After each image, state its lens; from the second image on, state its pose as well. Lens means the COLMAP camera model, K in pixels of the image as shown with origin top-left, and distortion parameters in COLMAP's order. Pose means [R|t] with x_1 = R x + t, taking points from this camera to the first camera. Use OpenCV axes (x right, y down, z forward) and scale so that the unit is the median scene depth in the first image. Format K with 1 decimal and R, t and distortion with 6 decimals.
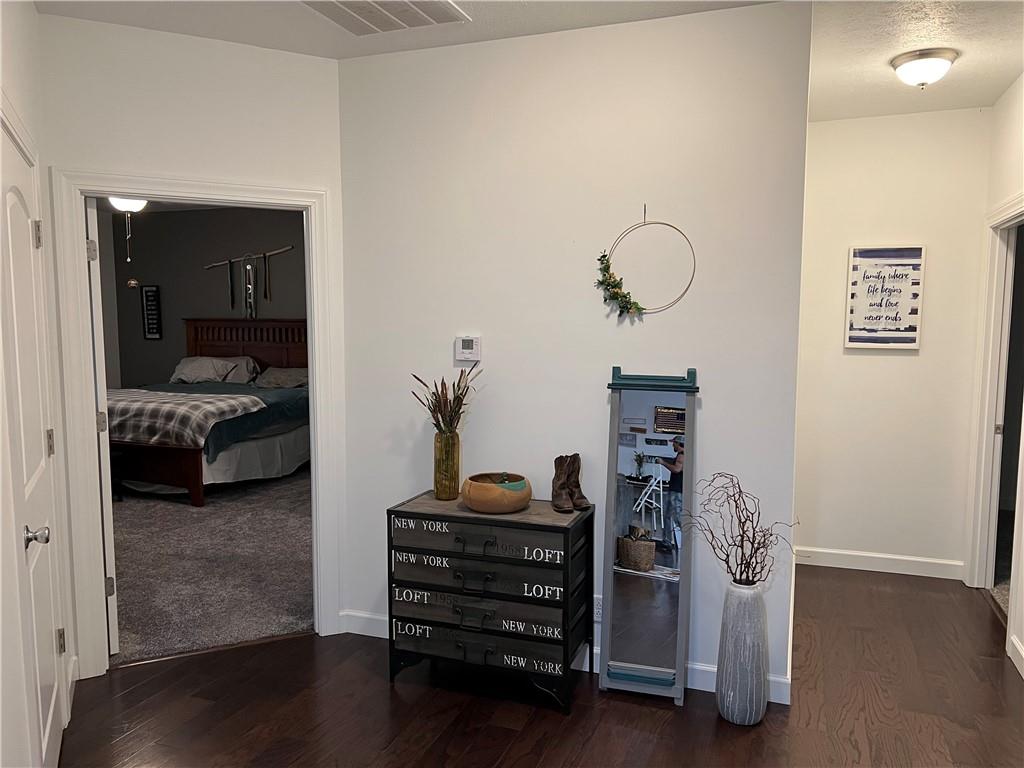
lens RADIAL K [[771.7, 0, 512.0], [0, 771.7, 384.0], [0, 0, 1]] dist [0.042974, -0.005886]
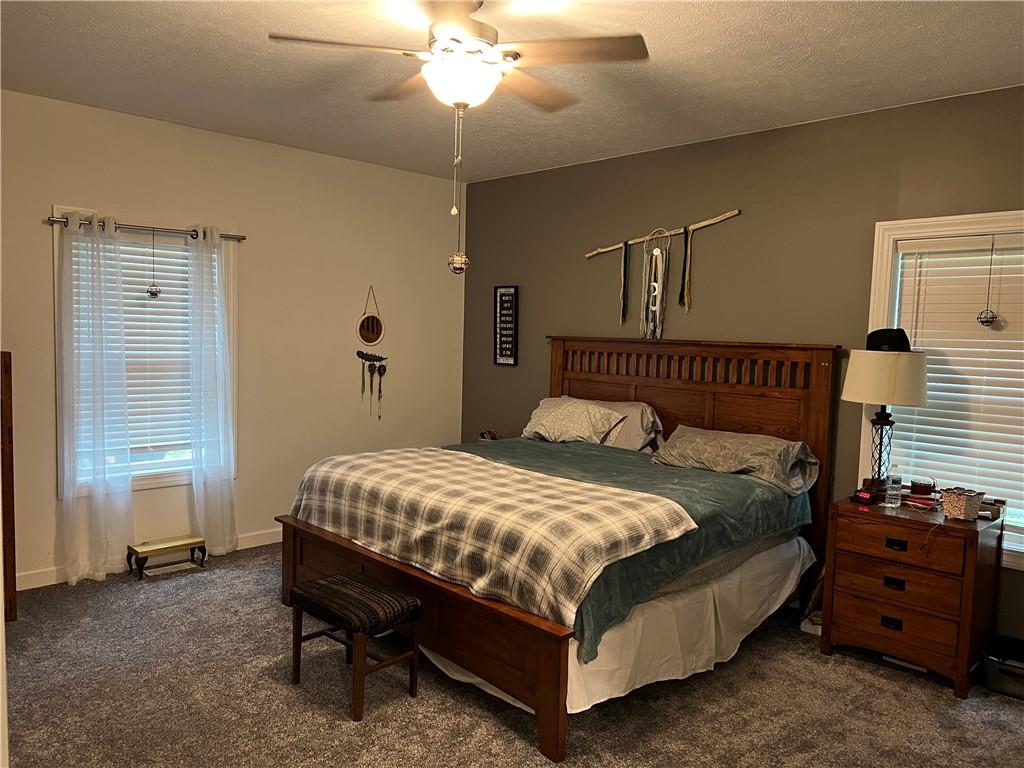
lens RADIAL K [[771.7, 0, 512.0], [0, 771.7, 384.0], [0, 0, 1]] dist [0.042974, -0.005886]
pose [[0.903399, 0.056378, -0.425078, -0.188316], [-0.066848, 0.997716, -0.009742, -0.038849], [0.423558, 0.037216, 0.905104, 0.439354]]
